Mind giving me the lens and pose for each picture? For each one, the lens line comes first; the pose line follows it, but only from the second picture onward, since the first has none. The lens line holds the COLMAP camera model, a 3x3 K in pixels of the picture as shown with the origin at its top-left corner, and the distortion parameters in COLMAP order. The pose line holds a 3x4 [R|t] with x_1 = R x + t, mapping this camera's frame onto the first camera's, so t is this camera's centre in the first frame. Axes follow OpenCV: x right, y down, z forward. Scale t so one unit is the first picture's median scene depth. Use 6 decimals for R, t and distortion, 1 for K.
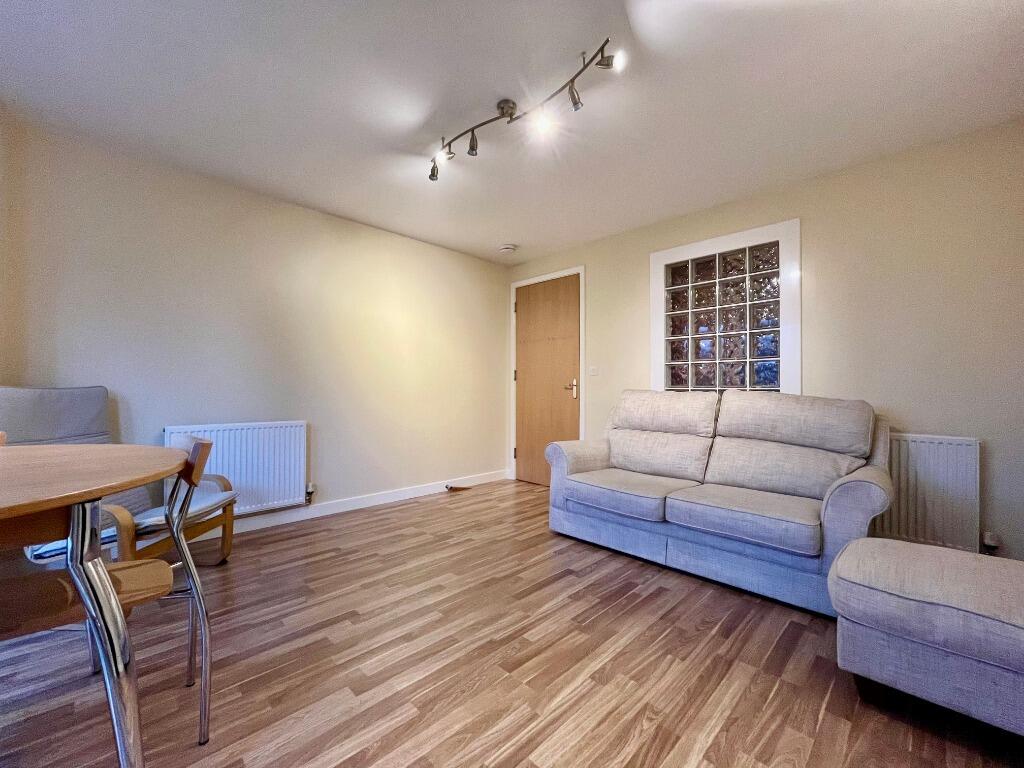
lens RADIAL K [[416.4, 0, 511.5], [0, 416.4, 383.7], [0, 0, 1]] dist [-0.004006, 0.000979]
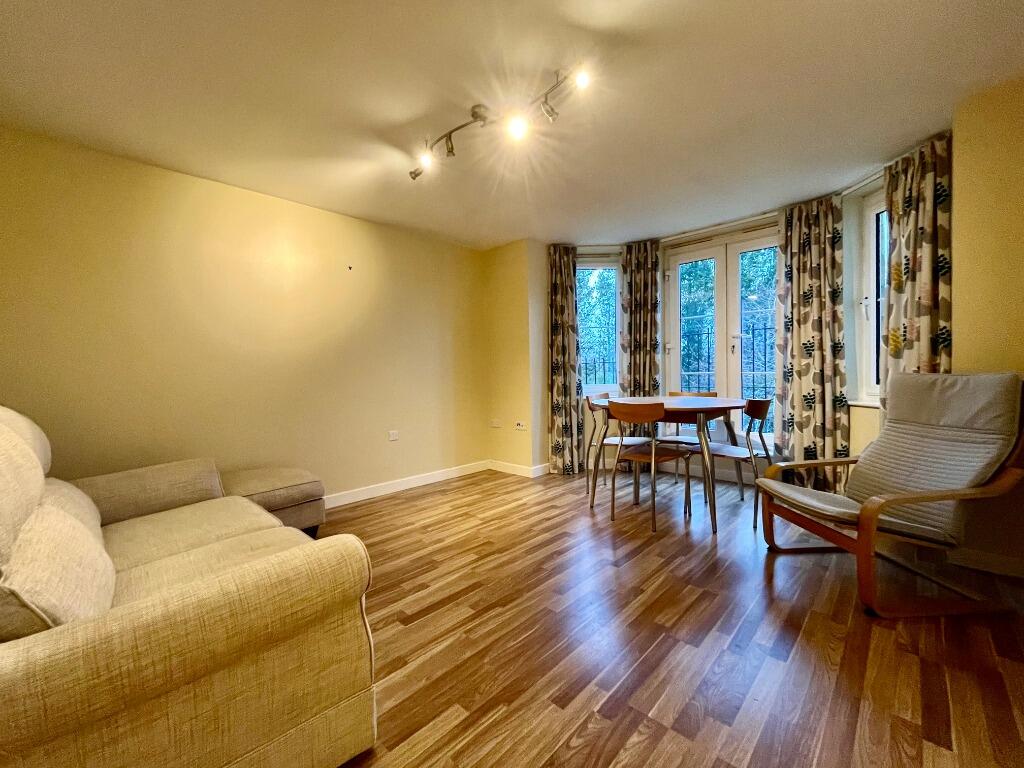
lens RADIAL K [[416.4, 0, 511.3], [0, 416.4, 379.0], [0, 0, 1]] dist [-0.004006, 0.000979]
pose [[-0.999705, -0.006534, -0.023392, -0.039938], [-0.006422, 0.999968, -0.004862, 0.004973], [0.023423, -0.004710, -0.999715, 2.091430]]
